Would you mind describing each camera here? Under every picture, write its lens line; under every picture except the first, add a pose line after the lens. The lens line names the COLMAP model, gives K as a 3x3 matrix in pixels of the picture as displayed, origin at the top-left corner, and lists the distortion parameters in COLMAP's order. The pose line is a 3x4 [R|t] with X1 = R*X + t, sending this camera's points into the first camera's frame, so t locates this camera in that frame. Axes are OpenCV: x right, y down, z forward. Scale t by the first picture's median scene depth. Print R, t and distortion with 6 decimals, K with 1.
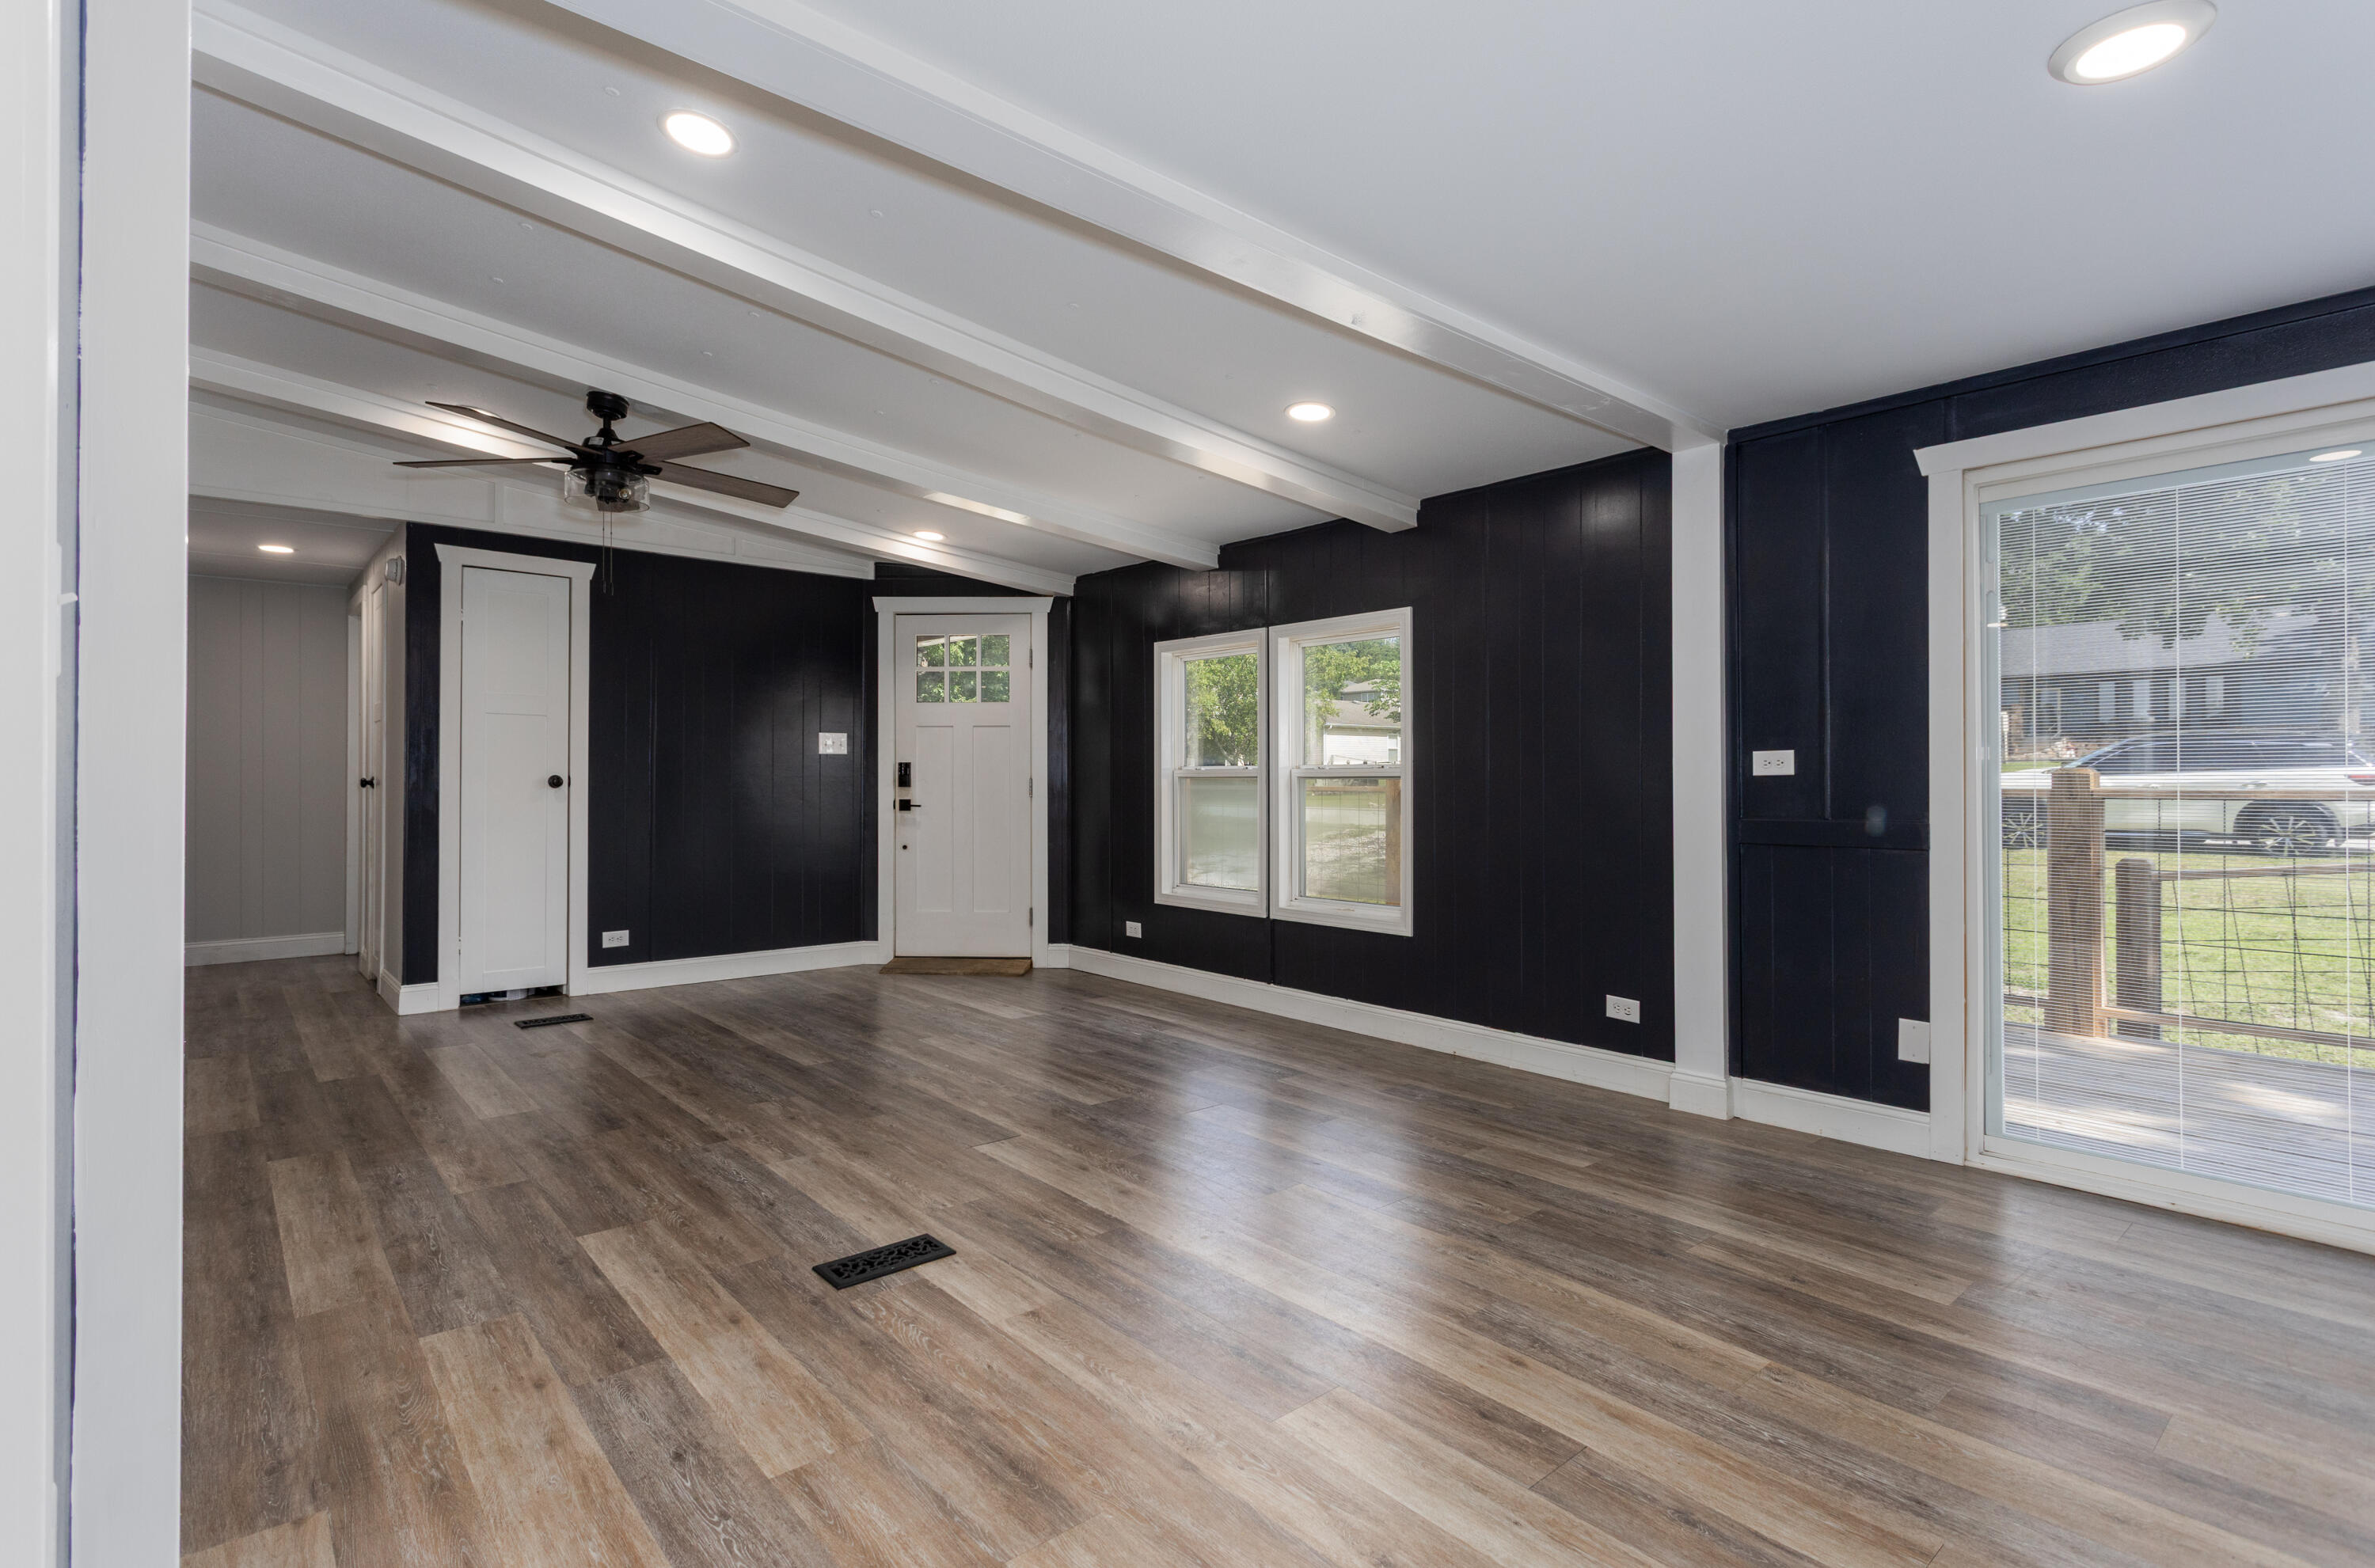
lens RADIAL K [[1131.2, 0, 1170.3], [0, 1131.2, 775.7], [0, 0, 1]] dist [-0.002340, 0.001514]
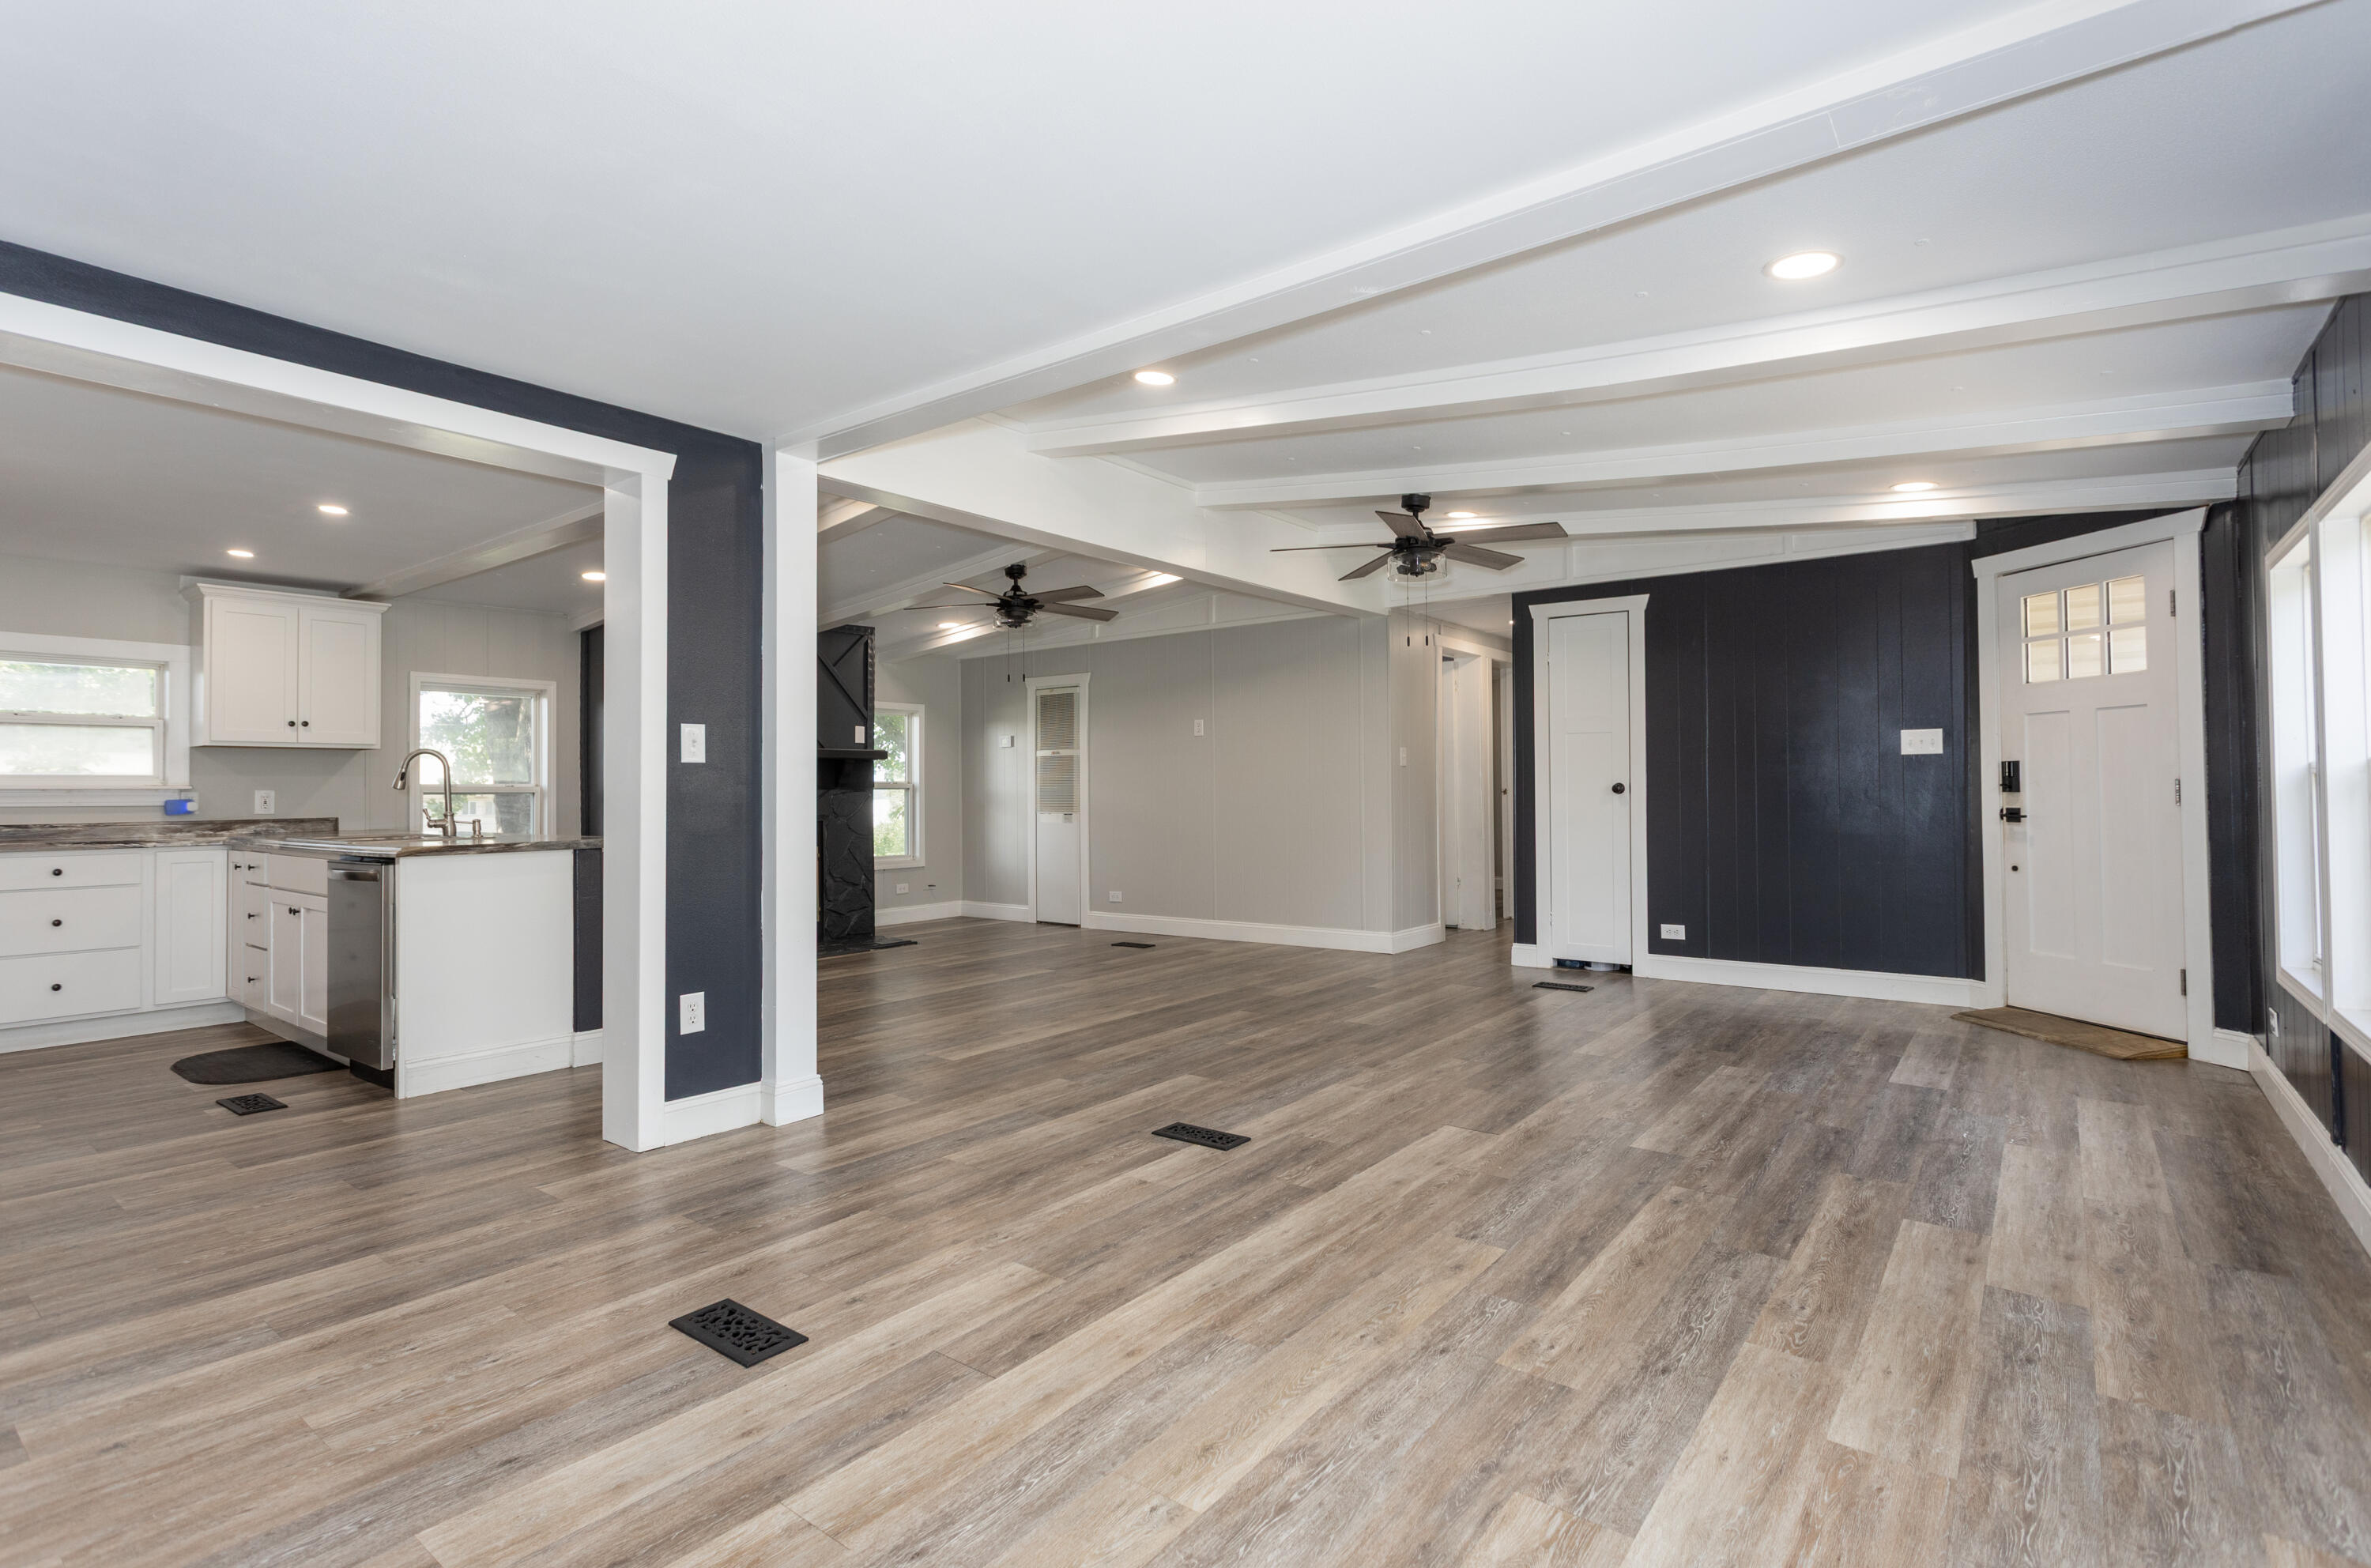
lens RADIAL K [[1129.4, 0, 1166.9], [0, 1129.4, 785.9], [0, 0, 1]] dist [-0.002340, 0.001514]
pose [[0.197223, -0.008036, -0.980326, 0.707171], [0.012352, 0.999907, -0.005711, 0.004727], [0.980281, -0.010982, 0.197304, 0.444900]]
